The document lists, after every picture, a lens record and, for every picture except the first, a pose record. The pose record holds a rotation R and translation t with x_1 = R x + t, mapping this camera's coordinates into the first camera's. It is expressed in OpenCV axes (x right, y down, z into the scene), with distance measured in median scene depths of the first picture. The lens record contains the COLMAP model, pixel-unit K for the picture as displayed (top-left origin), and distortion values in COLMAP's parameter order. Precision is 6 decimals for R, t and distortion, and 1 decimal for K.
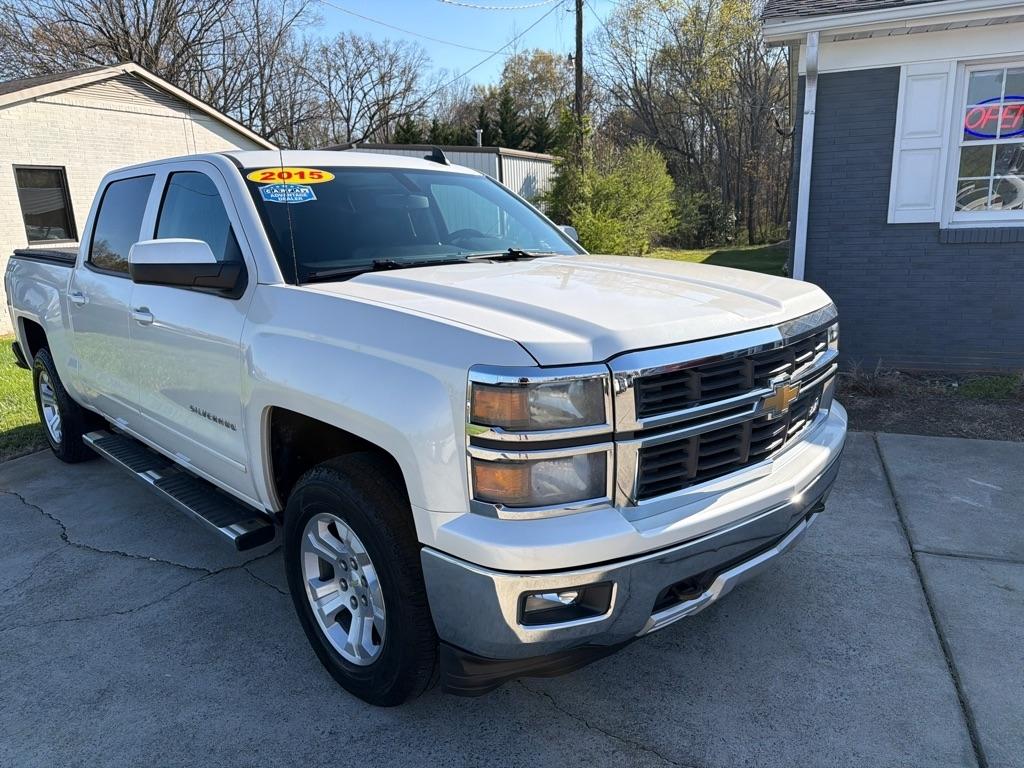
lens RADIAL K [[728.2, 0, 522.5], [0, 728.2, 394.3], [0, 0, 1]] dist [0.027828, -0.035078]
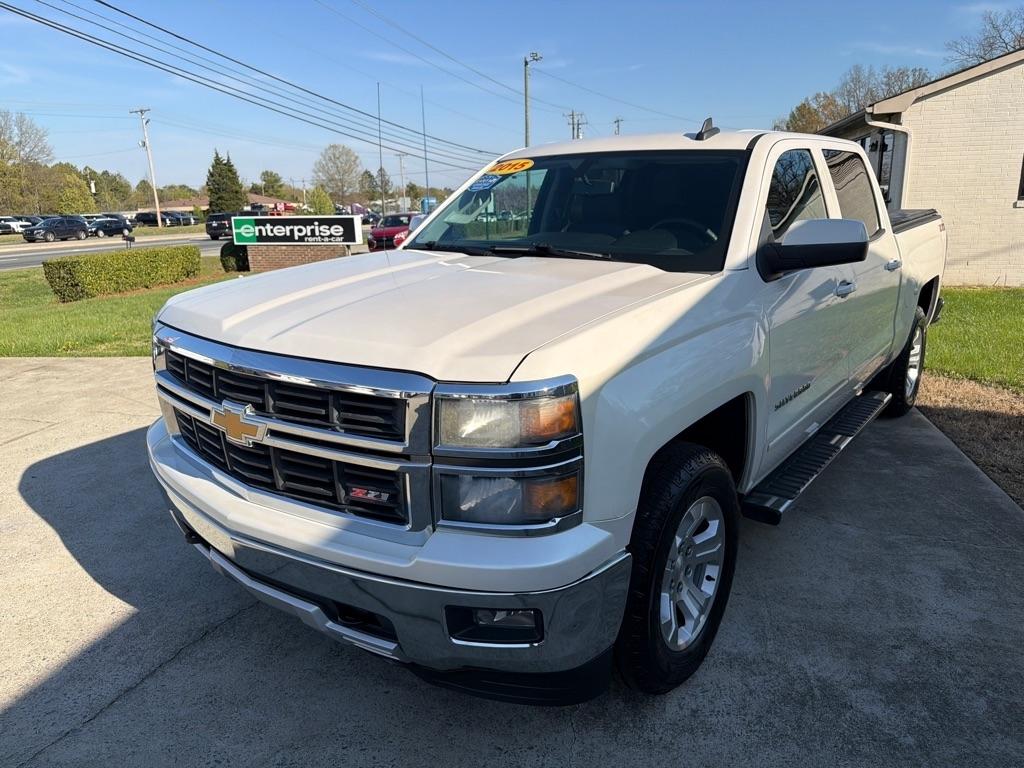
lens RADIAL K [[730.6, 0, 510.4], [0, 730.6, 389.1], [0, 0, 1]] dist [0.011151, -0.014572]
pose [[0.119285, 0.288996, -0.949870, 0.241238], [-0.223135, 0.940030, 0.257981, -0.068108], [0.967462, 0.181176, 0.176616, 0.220150]]
